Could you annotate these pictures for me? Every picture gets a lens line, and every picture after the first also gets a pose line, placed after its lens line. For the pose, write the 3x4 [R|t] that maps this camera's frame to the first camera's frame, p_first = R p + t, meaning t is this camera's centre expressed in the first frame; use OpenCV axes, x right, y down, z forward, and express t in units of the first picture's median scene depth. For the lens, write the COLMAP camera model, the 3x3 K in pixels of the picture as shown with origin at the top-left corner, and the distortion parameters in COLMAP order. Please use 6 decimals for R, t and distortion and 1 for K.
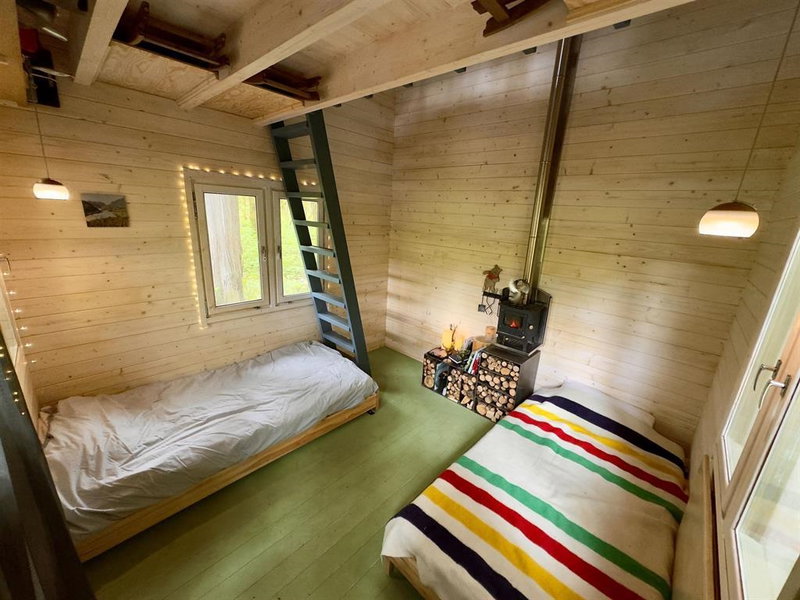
lens RADIAL K [[319.4, 0, 401.7], [0, 319.4, 300.6], [0, 0, 1]] dist [0.000355, 0.000113]
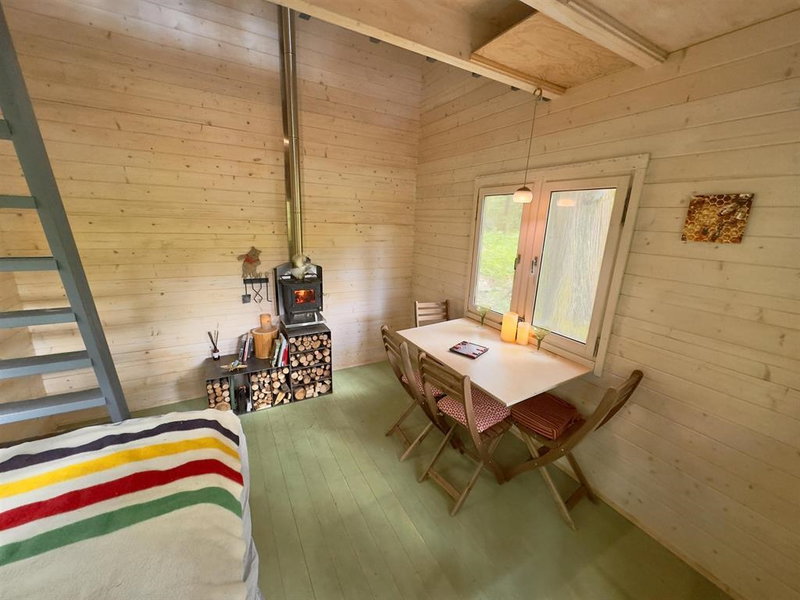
lens RADIAL K [[319.4, 0, 401.7], [0, 319.4, 300.6], [0, 0, 1]] dist [0.000355, 0.000113]
pose [[0.301587, -0.283913, 0.910186, -0.460706], [0.230159, 0.948082, 0.219472, -0.072055], [-0.925242, 0.143297, 0.351274, 0.333741]]
